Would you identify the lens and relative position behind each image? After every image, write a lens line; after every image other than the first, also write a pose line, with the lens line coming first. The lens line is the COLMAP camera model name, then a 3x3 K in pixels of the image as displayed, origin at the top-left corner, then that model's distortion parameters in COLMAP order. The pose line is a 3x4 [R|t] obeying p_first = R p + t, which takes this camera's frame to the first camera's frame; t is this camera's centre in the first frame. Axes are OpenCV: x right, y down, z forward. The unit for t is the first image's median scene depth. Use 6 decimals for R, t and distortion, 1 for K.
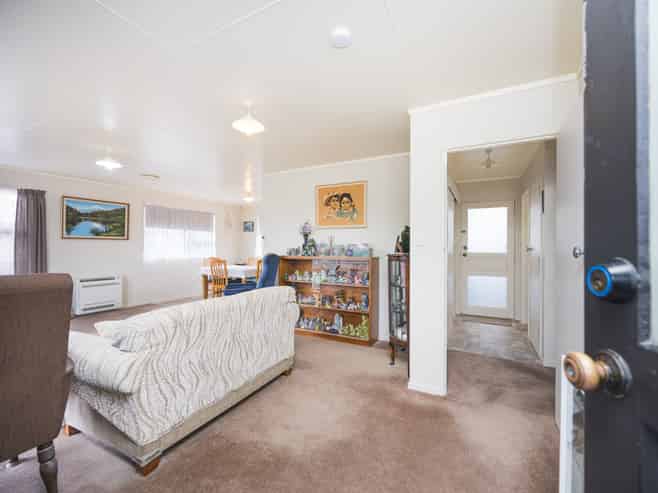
lens RADIAL K [[301.8, 0, 334.2], [0, 301.8, 244.6], [0, 0, 1]] dist [0.000095, 0.000134]
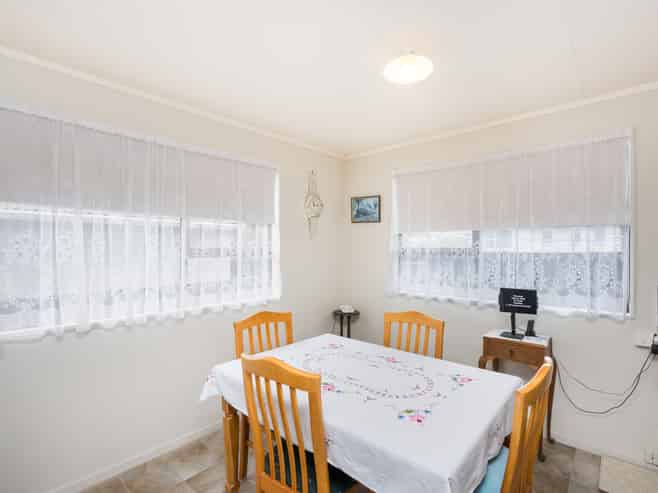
lens RADIAL K [[325.3, 0, 329.0], [0, 325.3, 246.5], [0, 0, 1]] dist [0.000765, 0.000107]
pose [[0.966126, -0.004108, -0.258037, -0.237783], [0.003813, 0.999991, -0.001643, -0.015657], [0.258042, 0.000603, 0.966134, 0.641498]]
